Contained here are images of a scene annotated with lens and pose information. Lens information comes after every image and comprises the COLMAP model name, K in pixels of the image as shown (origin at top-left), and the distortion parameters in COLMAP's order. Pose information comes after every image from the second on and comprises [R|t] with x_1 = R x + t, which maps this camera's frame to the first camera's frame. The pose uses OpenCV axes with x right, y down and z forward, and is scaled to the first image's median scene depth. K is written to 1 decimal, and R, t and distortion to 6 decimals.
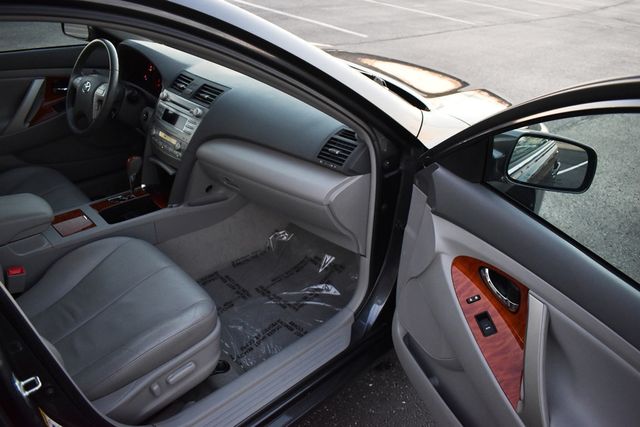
lens RADIAL K [[495.1, 0, 321.0], [0, 495.1, 211.4], [0, 0, 1]] dist [-0.091106, 0.006154]
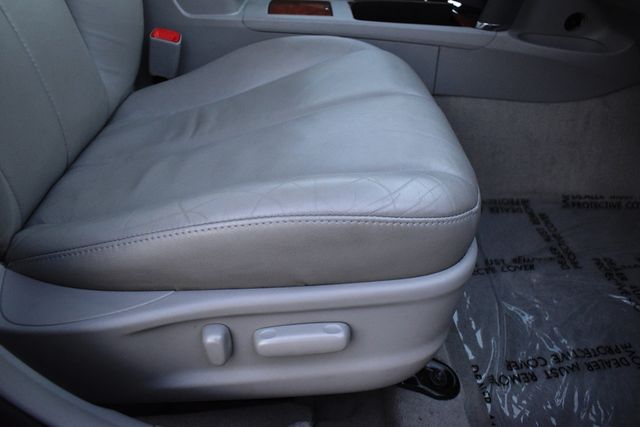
lens RADIAL K [[495.1, 0, 317.2], [0, 495.1, 215.8], [0, 0, 1]] dist [-0.091106, 0.006154]
pose [[0.728580, 0.345333, -0.591538, -0.080589], [-0.319385, 0.935255, 0.152613, 0.149327], [0.605941, 0.077738, 0.791702, 0.557214]]
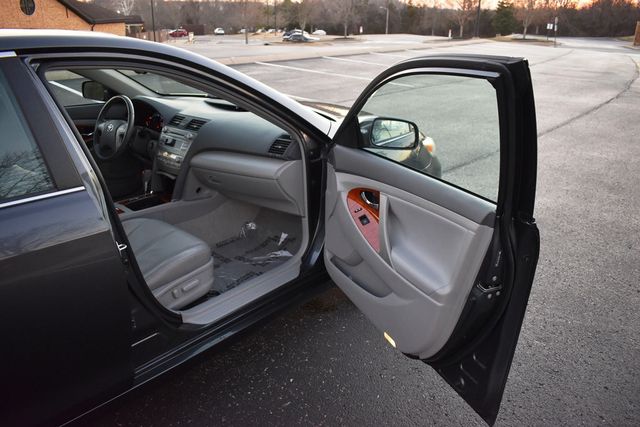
lens RADIAL K [[495.1, 0, 323.0], [0, 495.1, 212.6], [0, 0, 1]] dist [-0.091106, 0.006154]
pose [[0.995037, -0.072743, 0.067890, 0.039500], [0.081502, 0.987251, -0.136721, 0.272680], [-0.057079, 0.141576, 0.988280, -0.496912]]
